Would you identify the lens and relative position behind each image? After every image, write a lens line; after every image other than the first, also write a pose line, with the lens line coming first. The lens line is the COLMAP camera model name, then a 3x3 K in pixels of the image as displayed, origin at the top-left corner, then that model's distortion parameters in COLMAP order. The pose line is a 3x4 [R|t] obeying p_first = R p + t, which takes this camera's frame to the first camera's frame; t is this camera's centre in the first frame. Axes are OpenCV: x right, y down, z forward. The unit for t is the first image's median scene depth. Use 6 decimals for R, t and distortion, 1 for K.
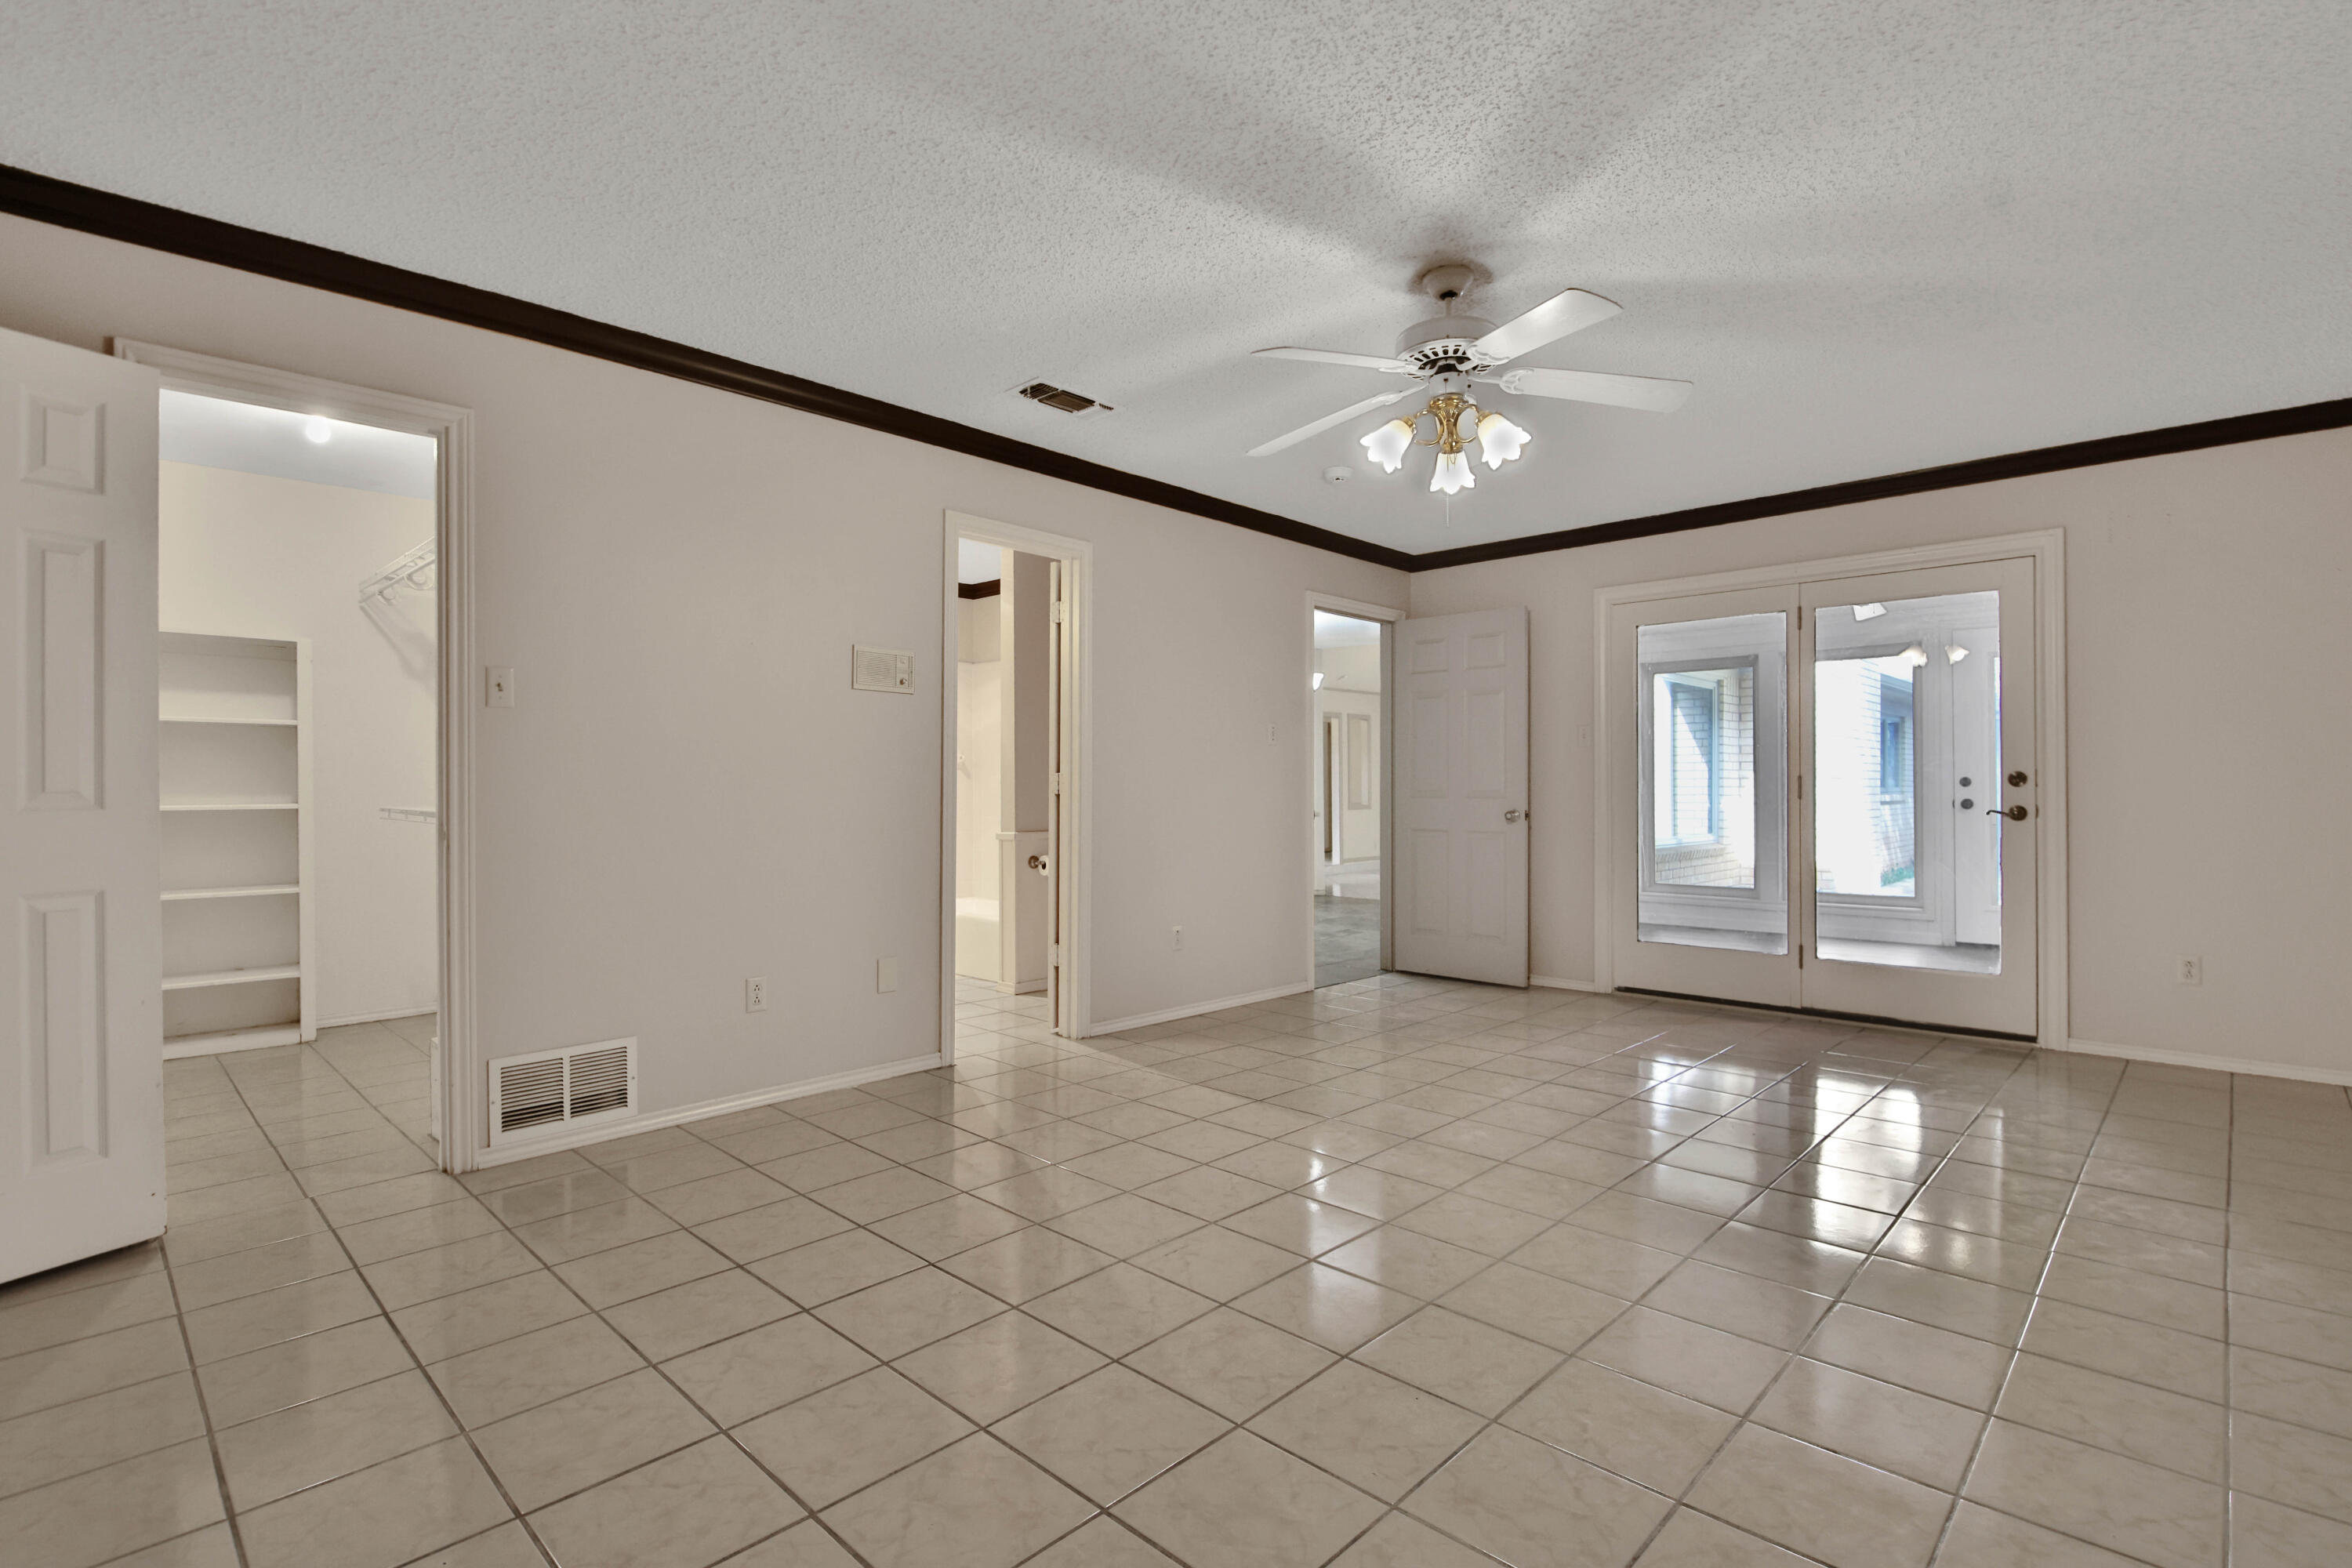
lens RADIAL K [[1091.9, 0, 1188.4], [0, 1091.9, 782.3], [0, 0, 1]] dist [0.004978, -0.011220]
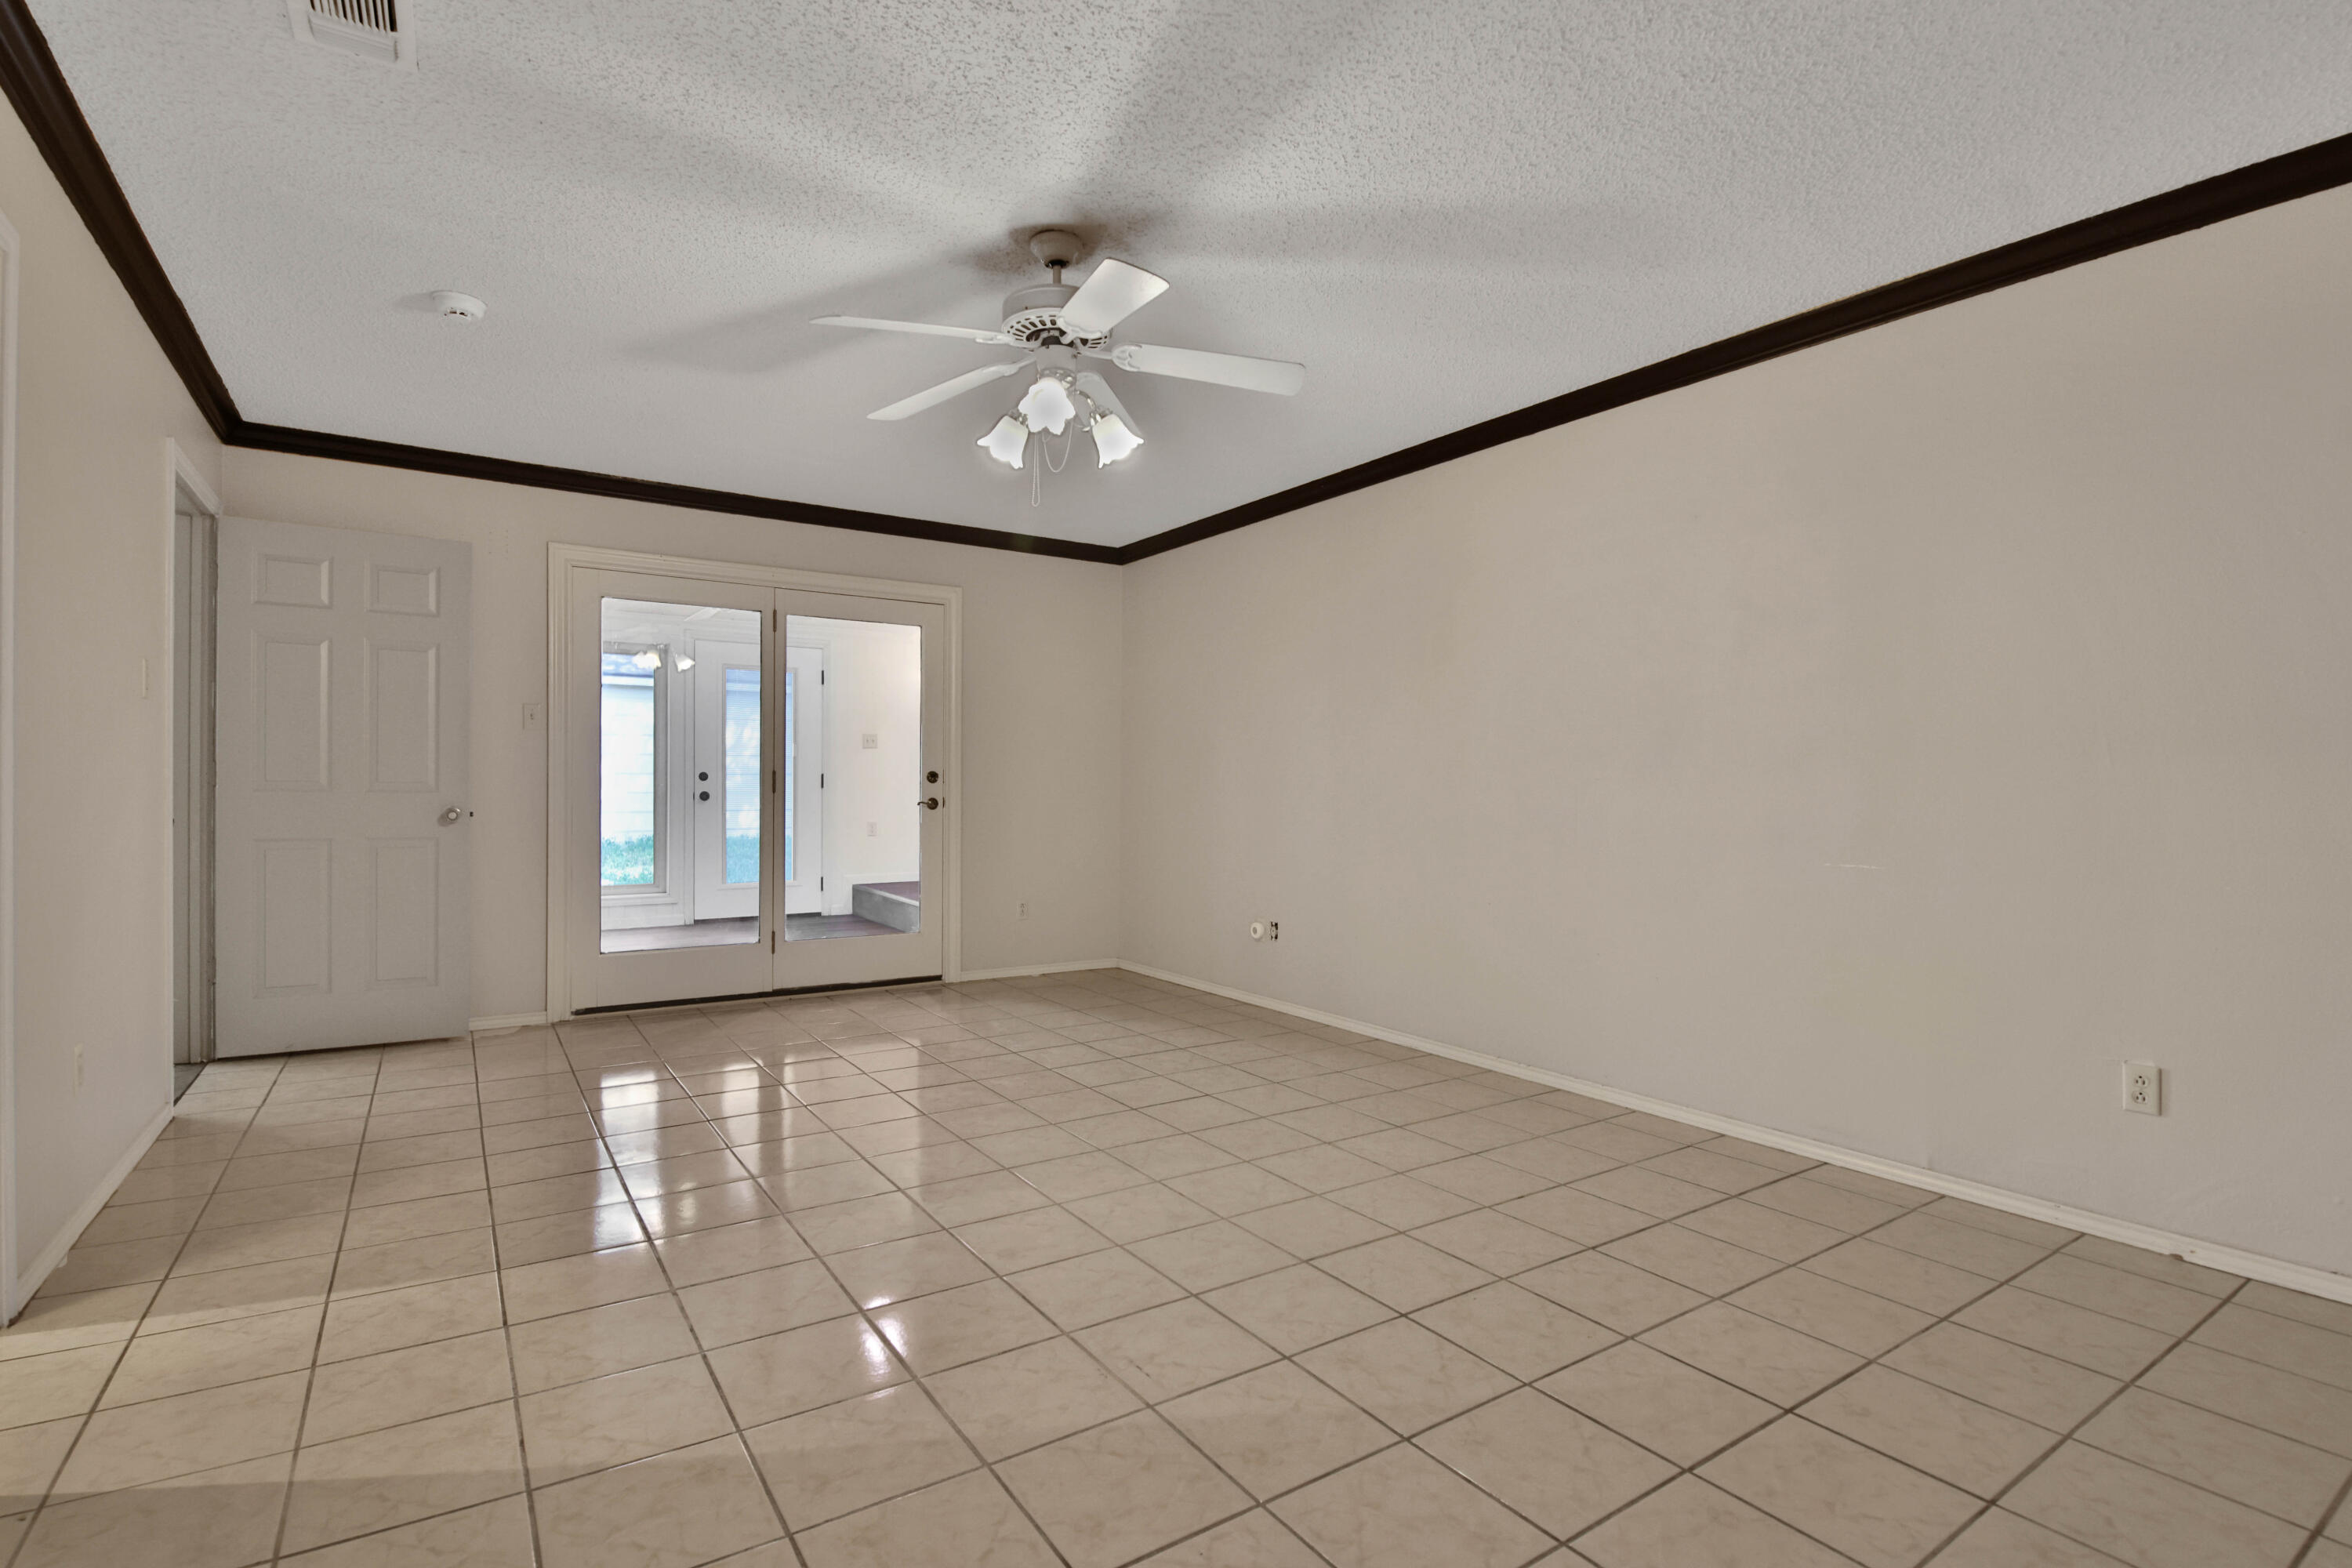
lens RADIAL K [[1091.9, 0, 1166.8], [0, 1091.9, 796.5], [0, 0, 1]] dist [0.004978, -0.011220]
pose [[0.234671, -0.006278, 0.972055, -0.420929], [-0.015164, 0.999834, 0.010118, 0.002622], [-0.971957, -0.017115, 0.234537, 0.432450]]
